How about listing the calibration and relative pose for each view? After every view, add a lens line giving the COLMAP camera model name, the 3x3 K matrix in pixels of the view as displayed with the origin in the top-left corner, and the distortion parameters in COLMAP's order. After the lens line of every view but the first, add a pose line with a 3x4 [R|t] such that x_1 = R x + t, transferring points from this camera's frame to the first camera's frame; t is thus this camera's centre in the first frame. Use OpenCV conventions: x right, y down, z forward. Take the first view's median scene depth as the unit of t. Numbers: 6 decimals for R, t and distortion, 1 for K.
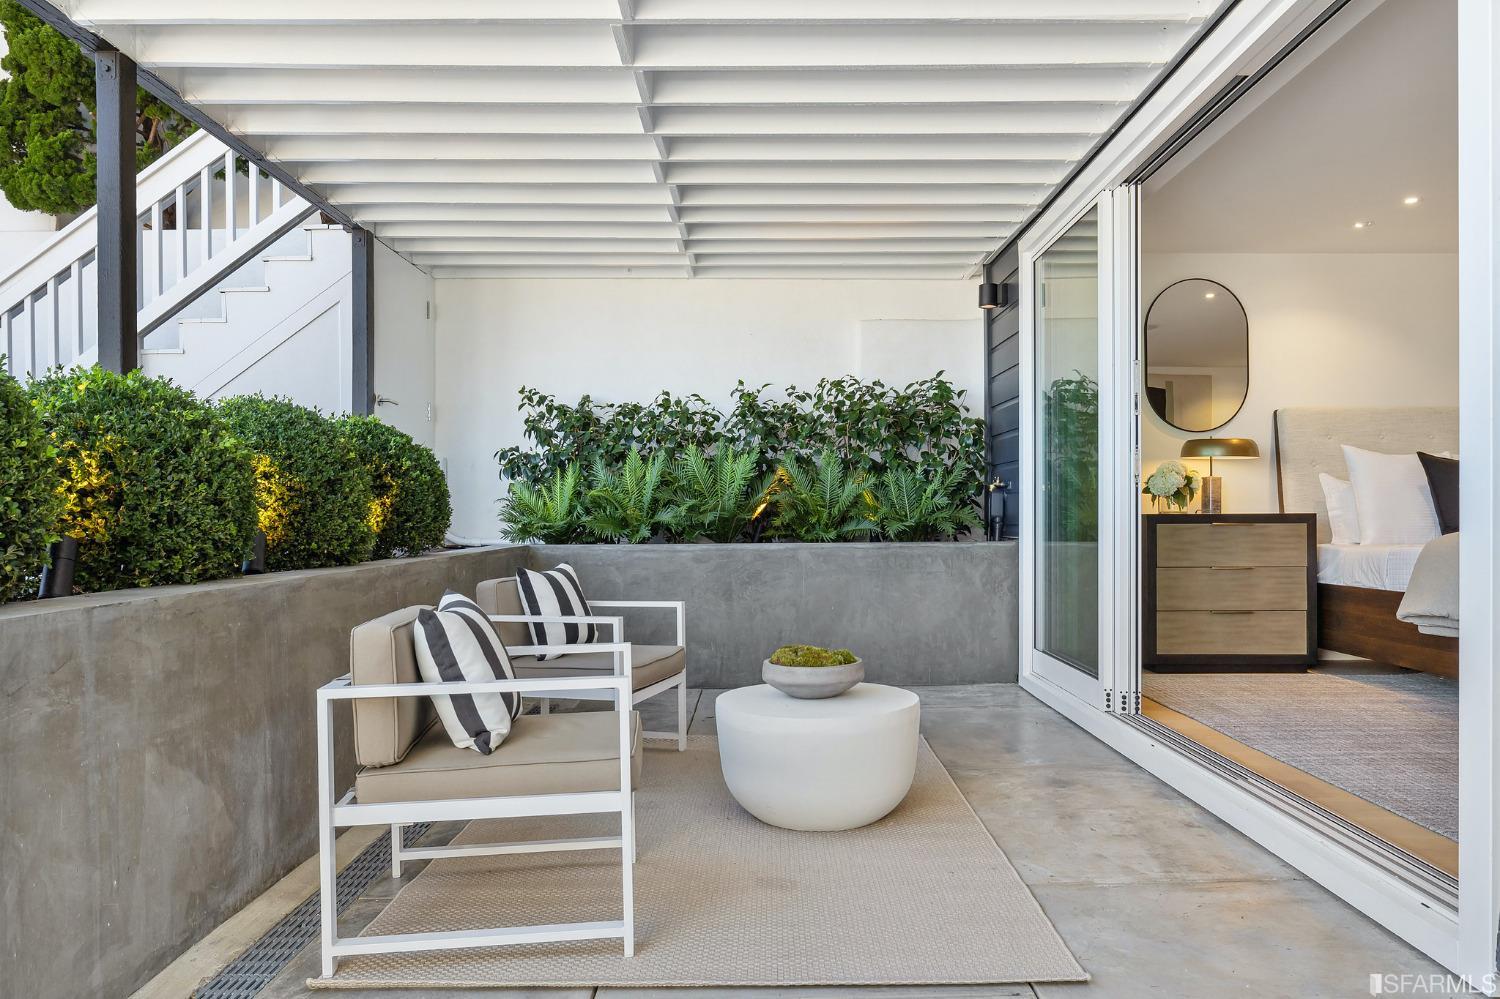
lens RADIAL K [[983.2, 0, 750.0], [0, 983.2, 499.5], [0, 0, 1]] dist [-0.002391, -0.000222]
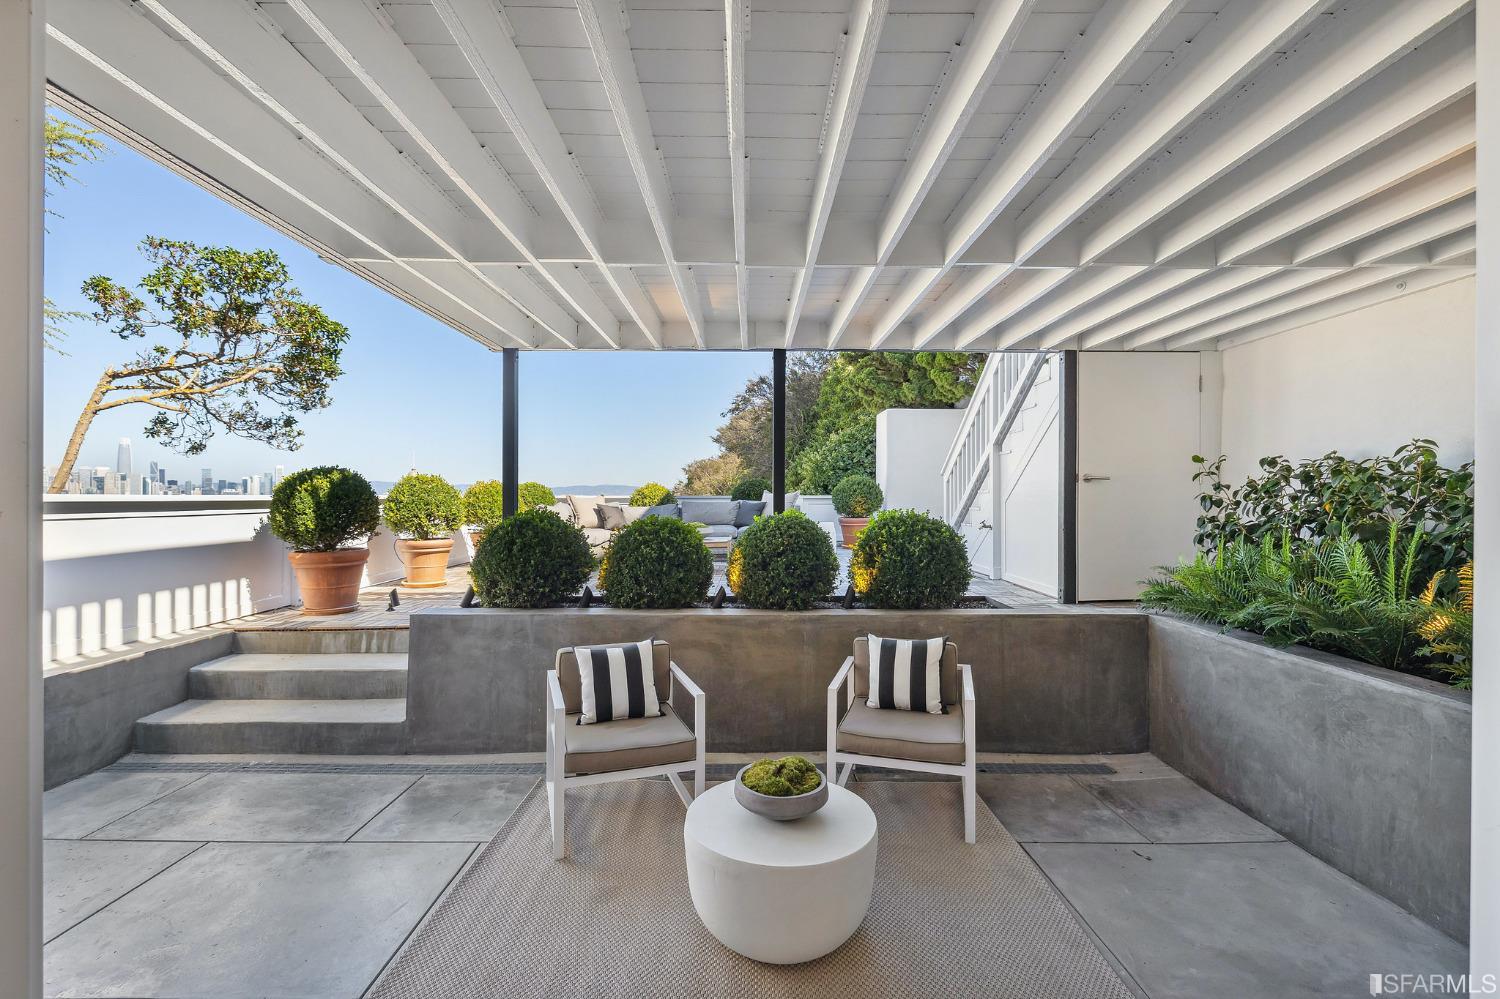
lens RADIAL K [[639.5, 0, 750.0], [0, 639.5, 499.5], [0, 0, 1]] dist [0.000189, 0.000010]
pose [[0.018905, 0.008448, -0.999786, 0.449846], [0.011666, 0.999894, 0.008669, -0.087510], [0.999753, -0.011827, 0.018805, 0.565265]]
